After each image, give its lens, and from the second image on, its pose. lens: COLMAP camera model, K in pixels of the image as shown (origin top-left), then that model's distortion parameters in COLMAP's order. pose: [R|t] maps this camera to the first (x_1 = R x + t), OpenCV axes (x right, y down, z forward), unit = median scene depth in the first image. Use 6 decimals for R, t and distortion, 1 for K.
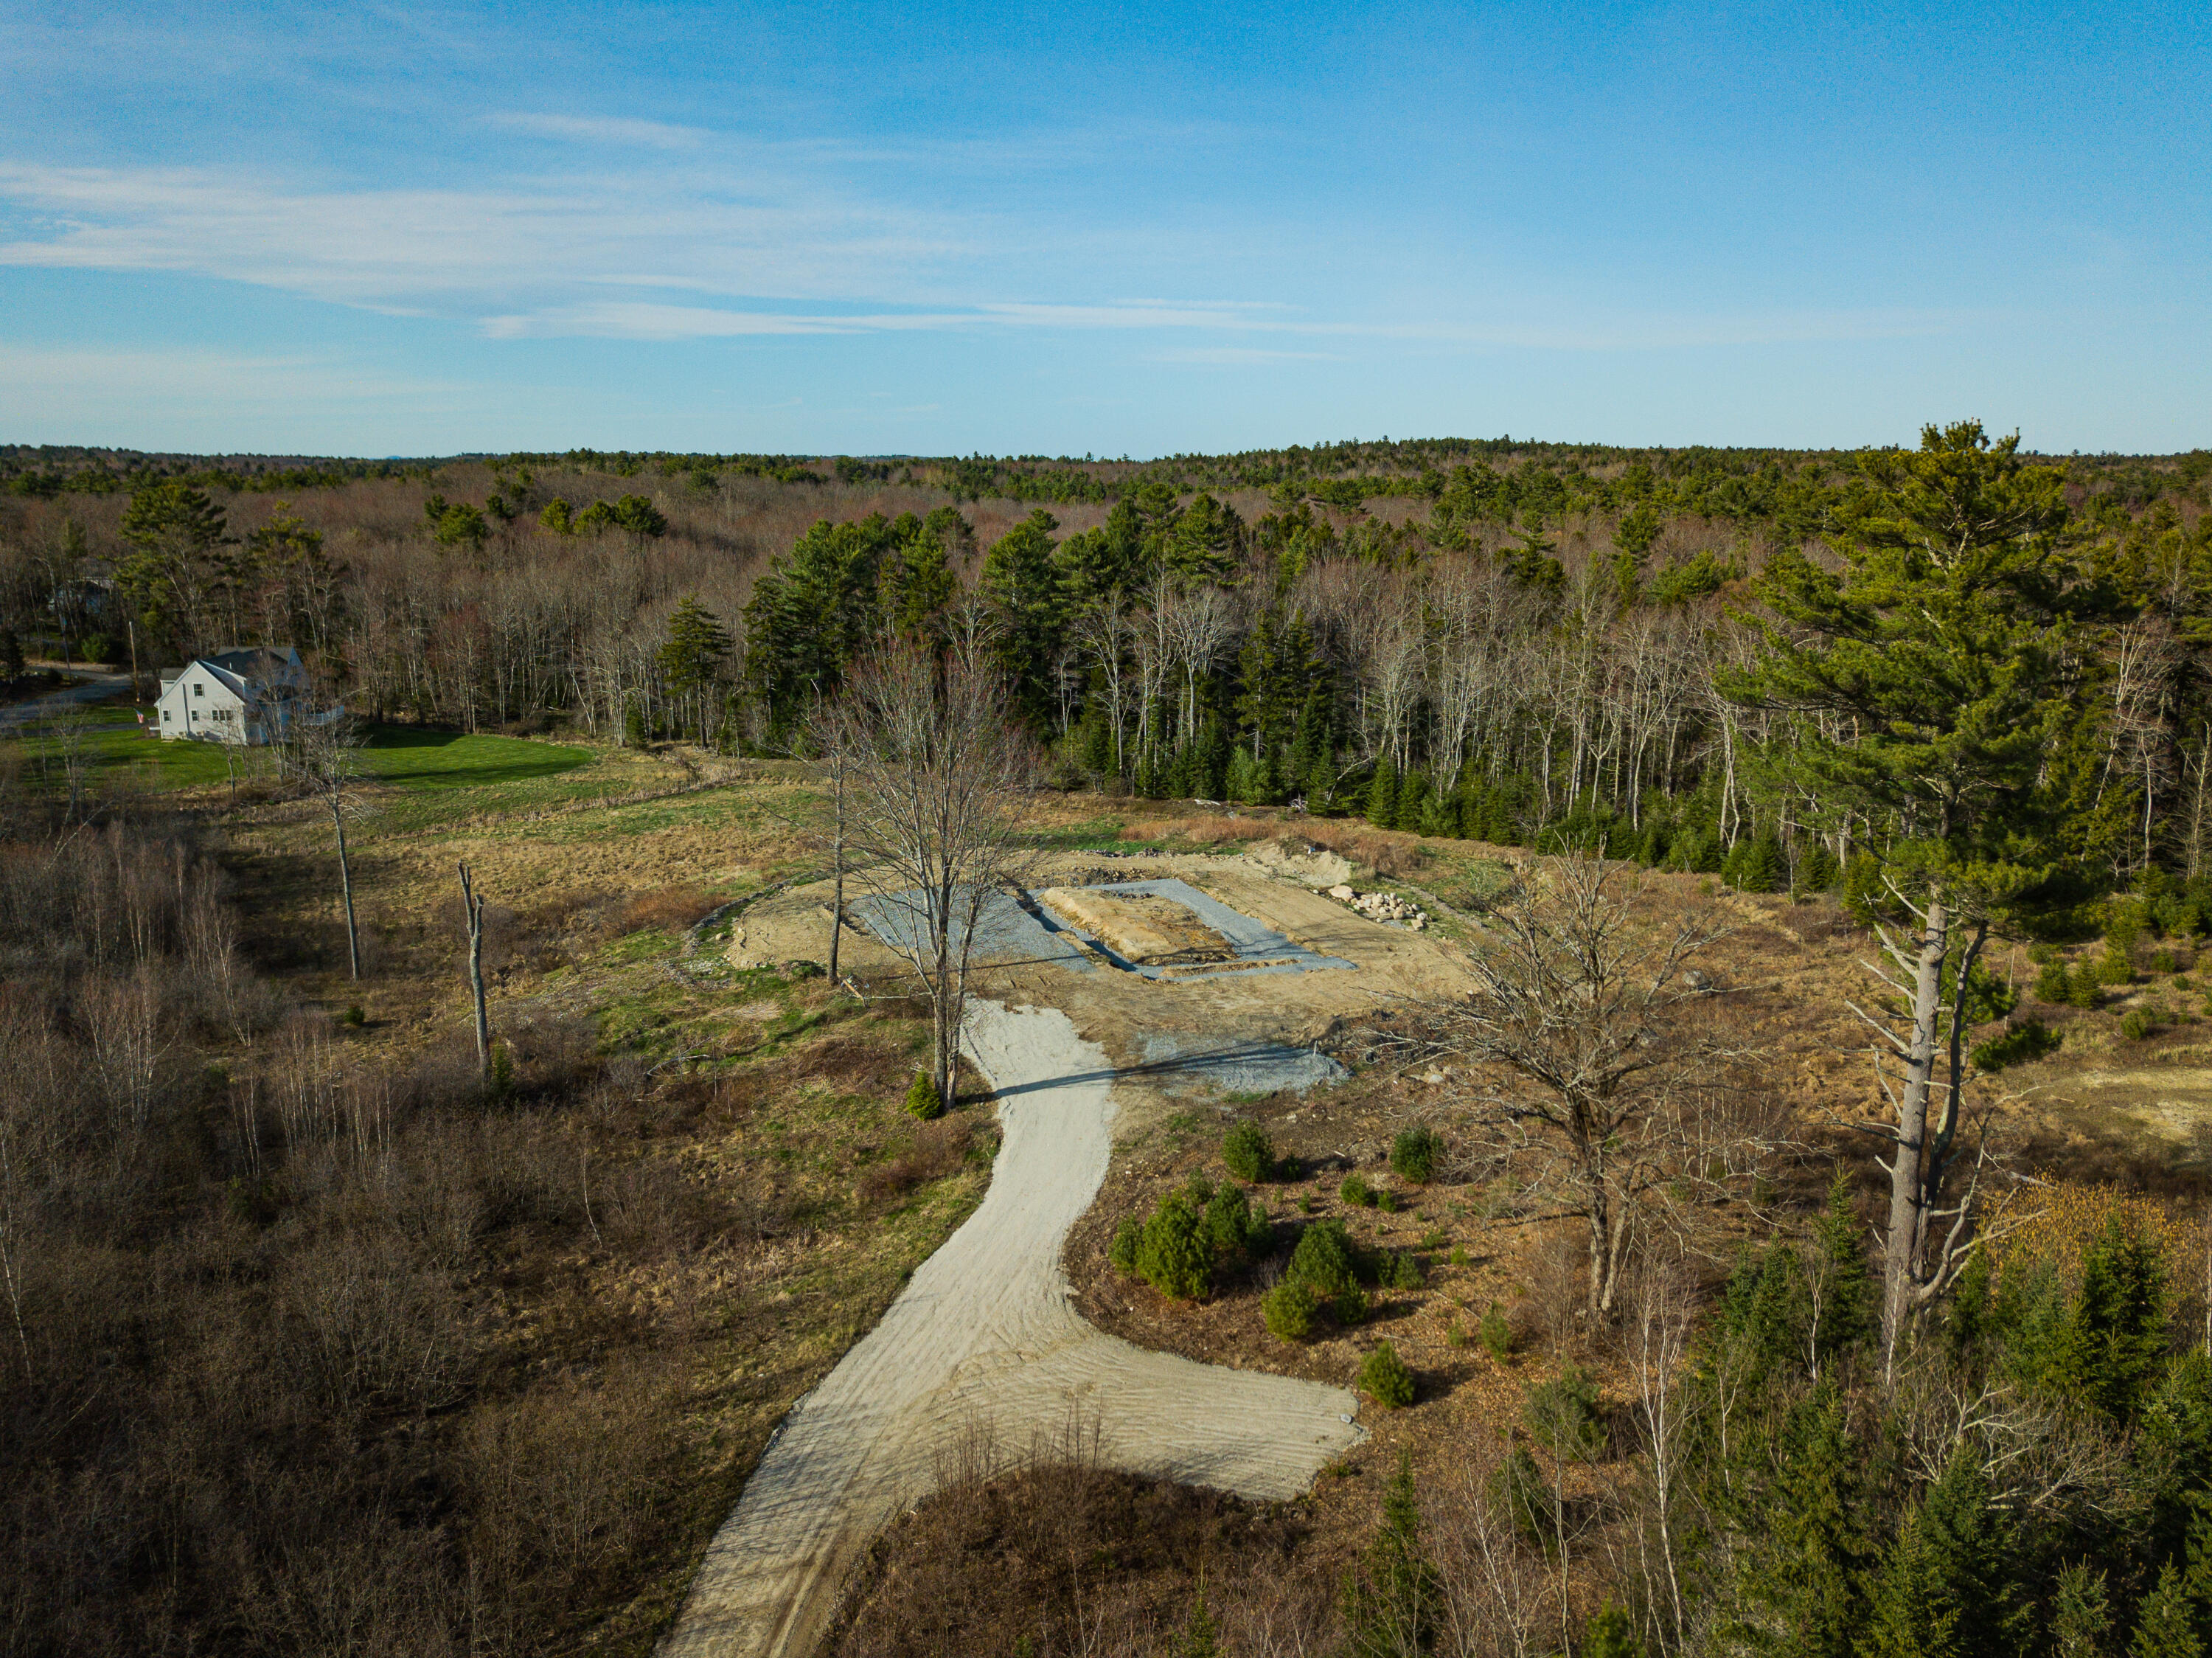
lens RADIAL K [[1699.2, 0, 1102.1], [0, 1699.2, 832.8], [0, 0, 1]] dist [0.019947, -0.025130]
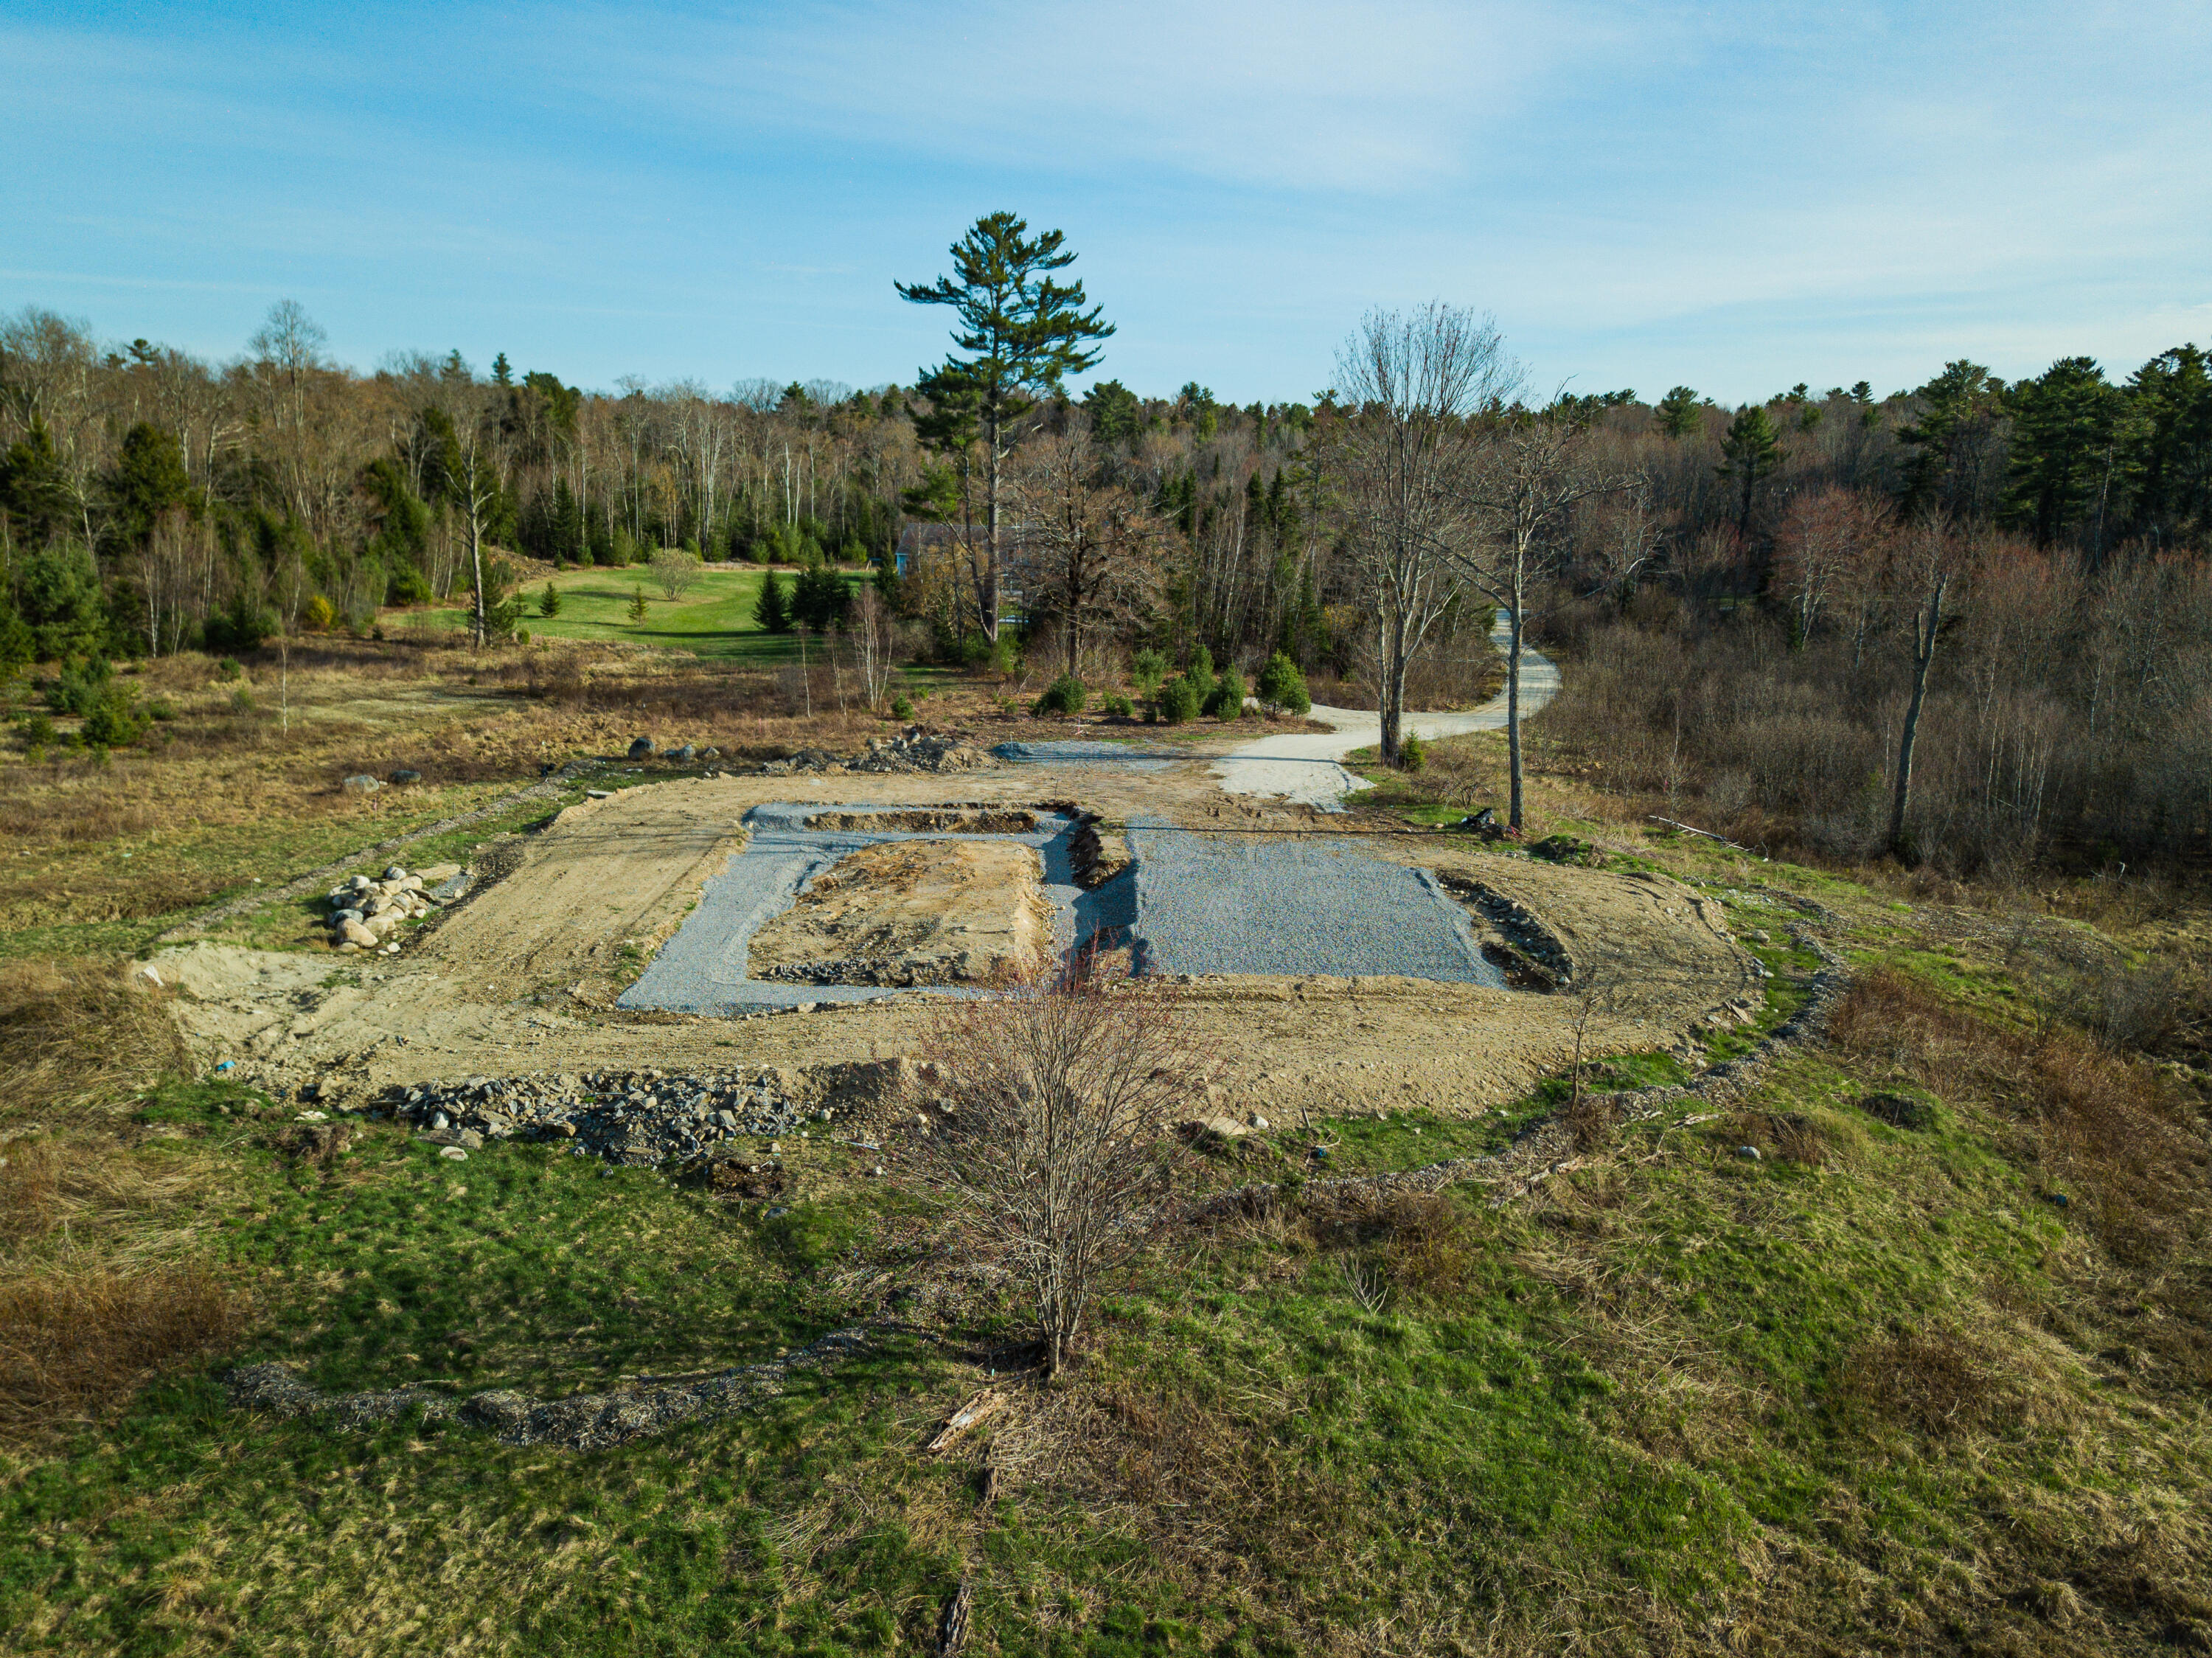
lens RADIAL K [[1699.2, 0, 1106.0], [0, 1699.2, 834.8], [0, 0, 1]] dist [0.019947, -0.025130]
pose [[-0.942309, -0.092208, 0.321794, -0.200971], [0.046420, 0.916030, 0.398415, -0.174807], [-0.331510, 0.390368, -0.858903, 1.487154]]
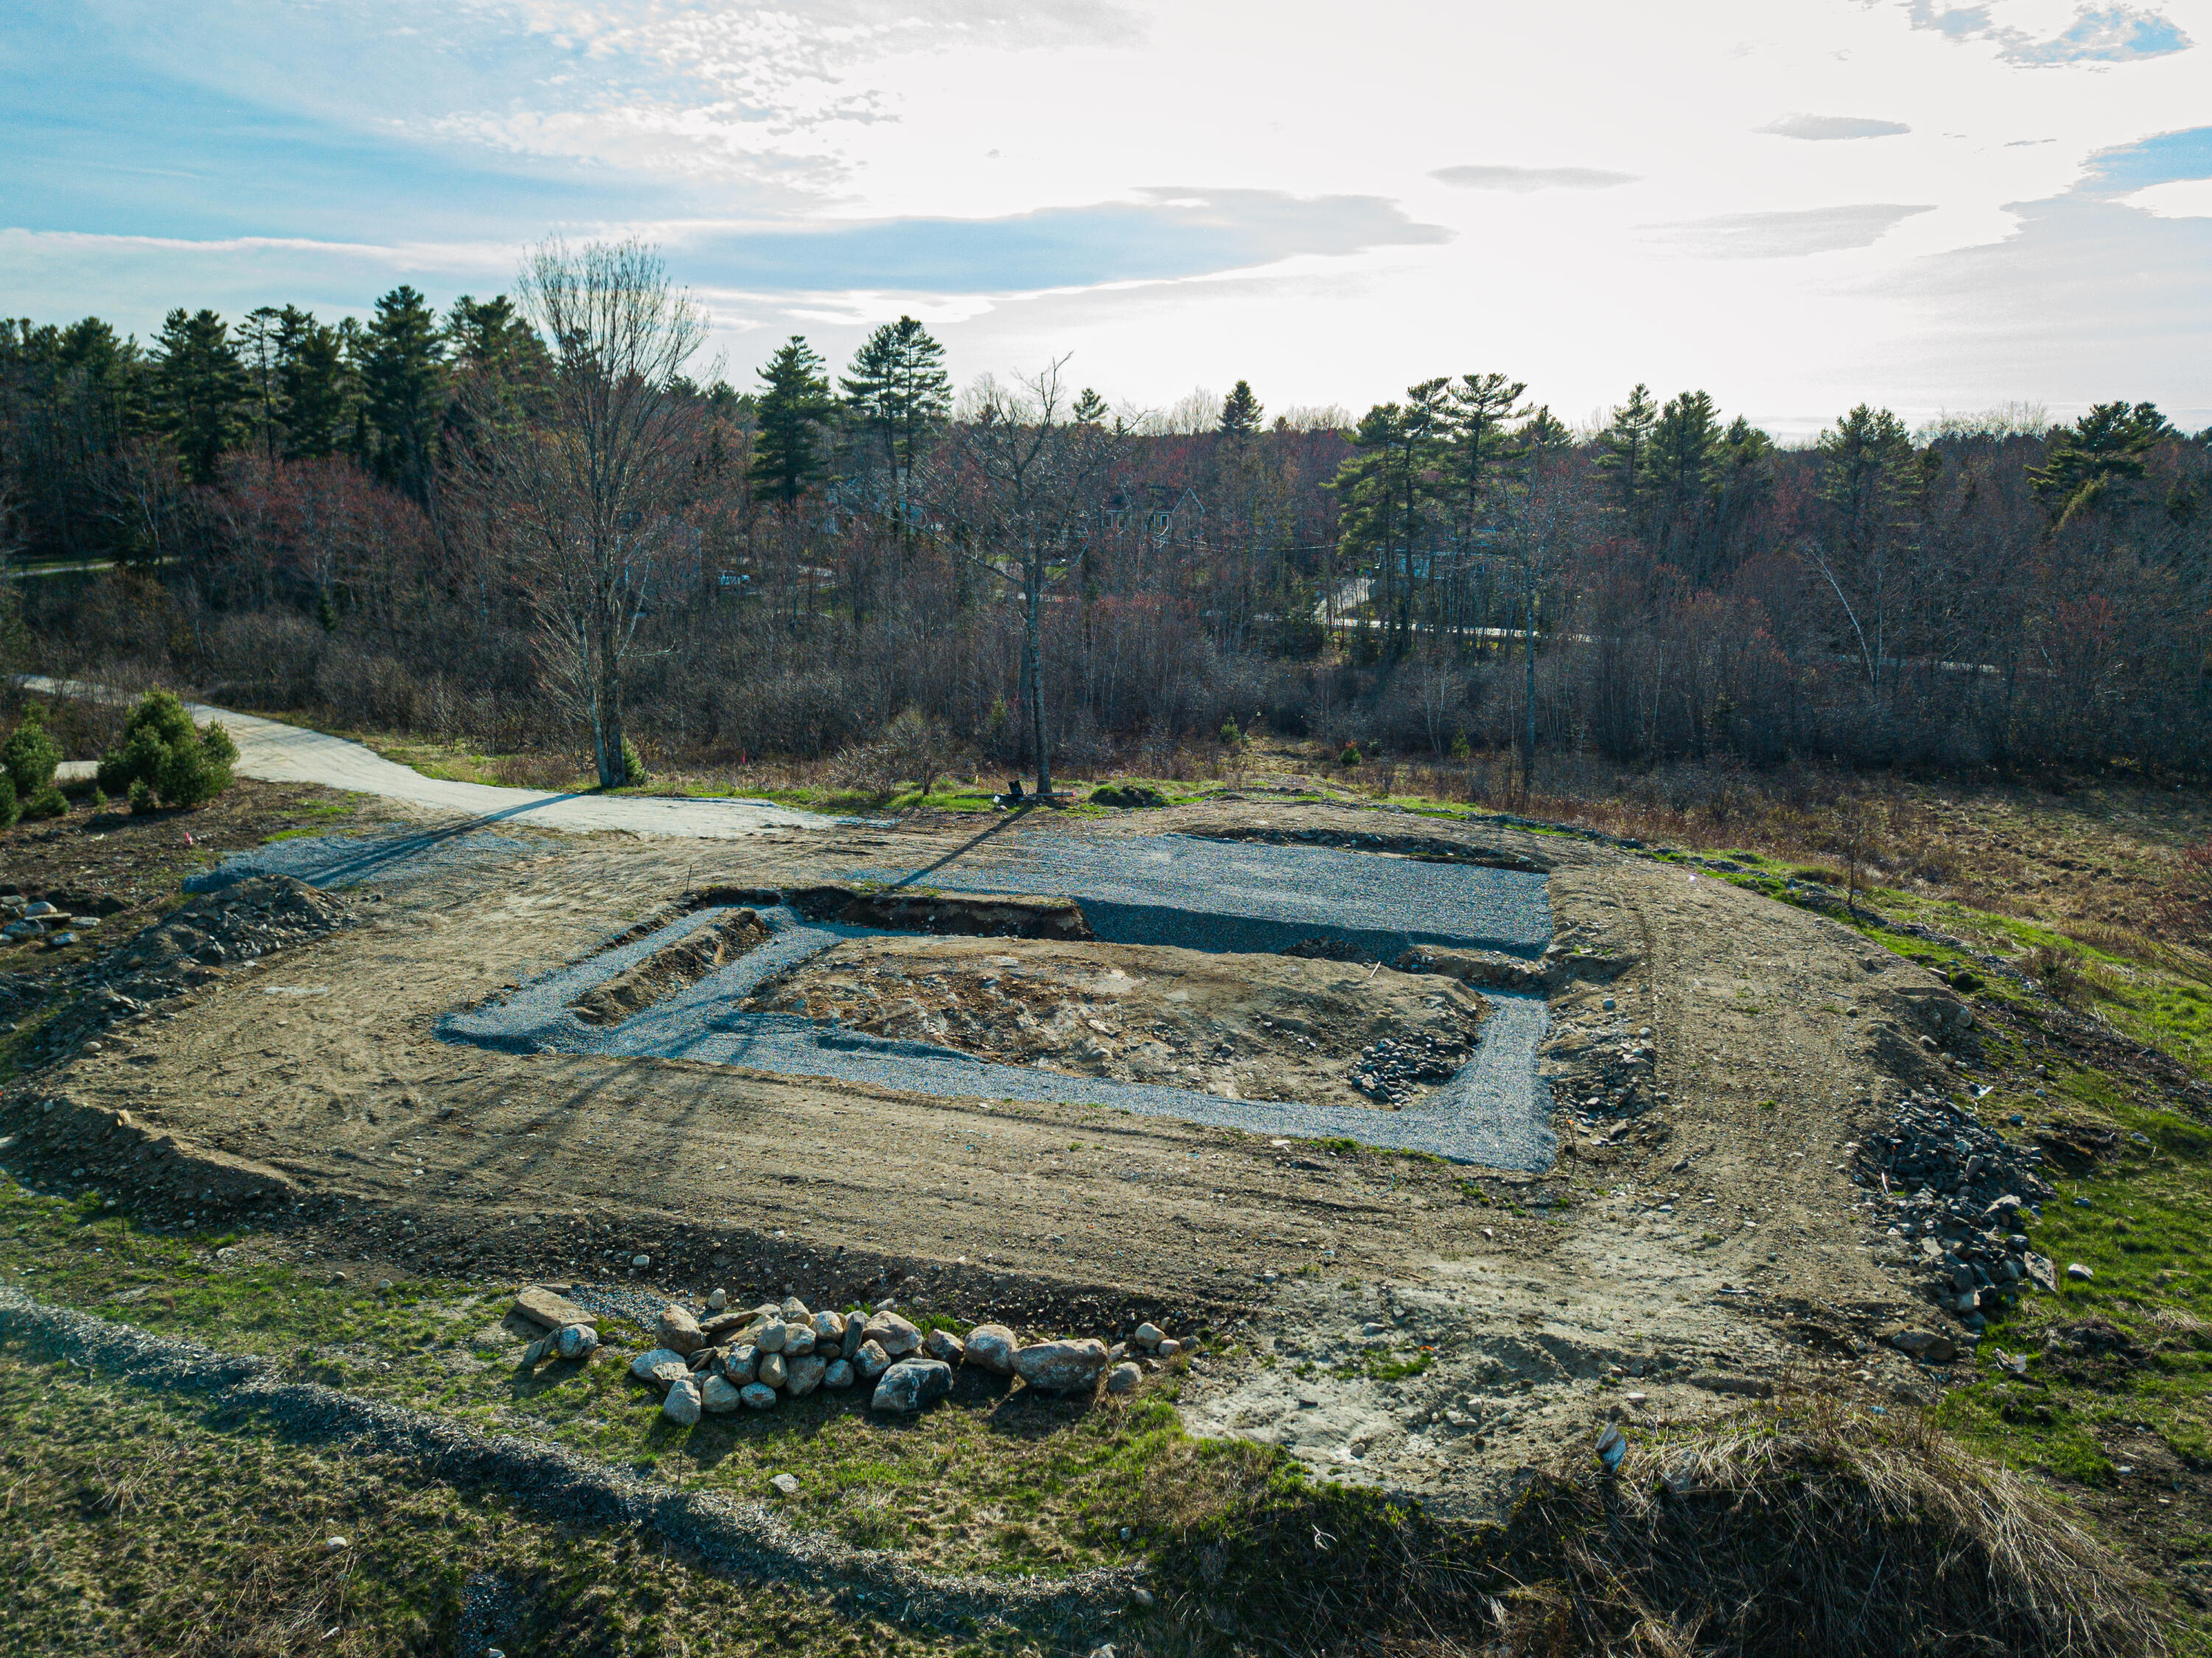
lens RADIAL K [[1699.2, 0, 1098.1], [0, 1699.2, 828.1], [0, 0, 1]] dist [0.019947, -0.025130]
pose [[-0.597892, 0.154904, -0.786467, 0.350766], [-0.187523, 0.926893, 0.325122, -0.120498], [0.779334, 0.341868, -0.525134, 1.257735]]
